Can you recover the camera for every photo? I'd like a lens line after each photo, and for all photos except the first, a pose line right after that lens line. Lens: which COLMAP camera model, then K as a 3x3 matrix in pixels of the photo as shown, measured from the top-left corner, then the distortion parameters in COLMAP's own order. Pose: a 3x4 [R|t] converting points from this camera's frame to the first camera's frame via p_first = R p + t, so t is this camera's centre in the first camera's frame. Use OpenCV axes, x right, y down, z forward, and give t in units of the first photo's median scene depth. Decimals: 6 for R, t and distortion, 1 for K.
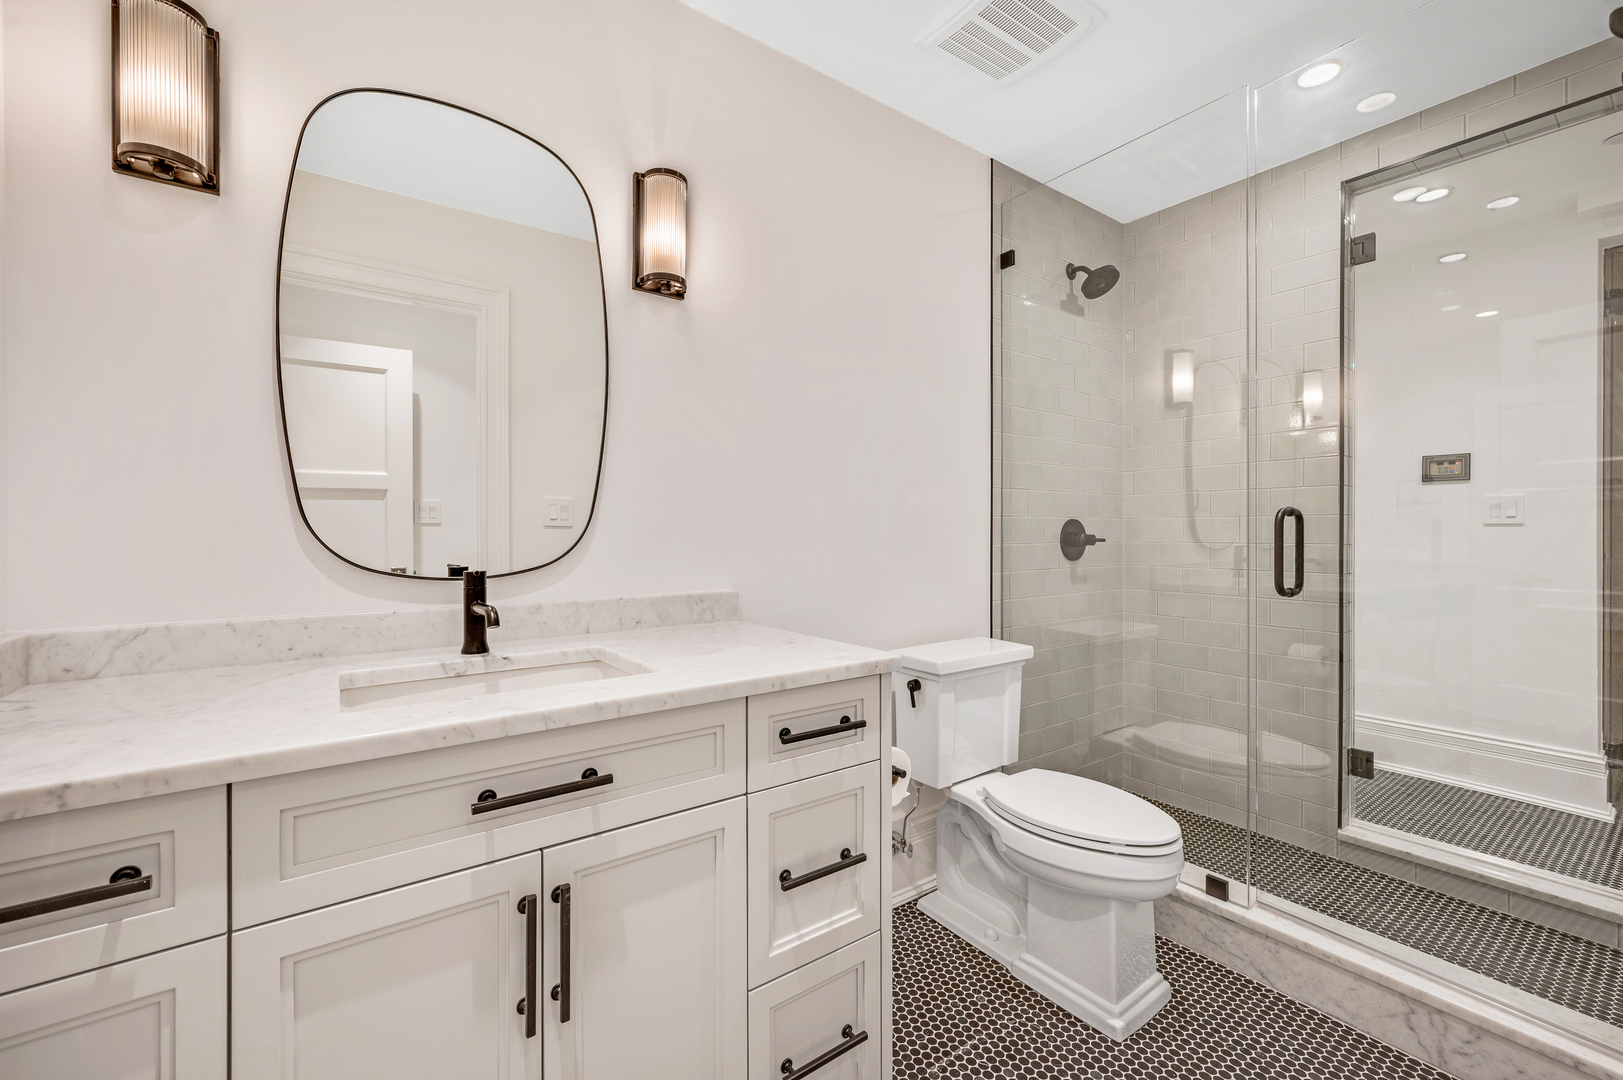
lens RADIAL K [[664.9, 0, 811.5], [0, 664.9, 540.0], [0, 0, 1]] dist [-0.000042, -0.000004]
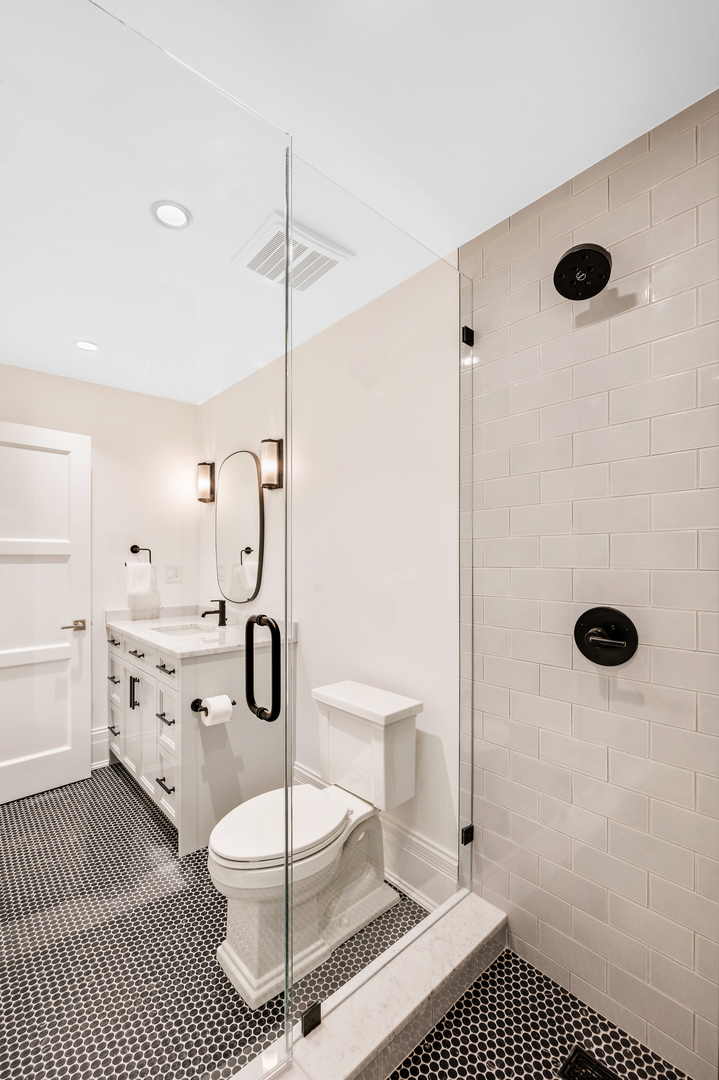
lens RADIAL K [[478.3, 0, 358.6], [0, 478.3, 559.6], [0, 0, 1]] dist [0.000097, -0.000022]
pose [[0.076517, 0.006765, -0.997045, 1.165748], [-0.007463, 0.999953, 0.006212, -0.109455], [0.997040, 0.006966, 0.076564, 0.923773]]
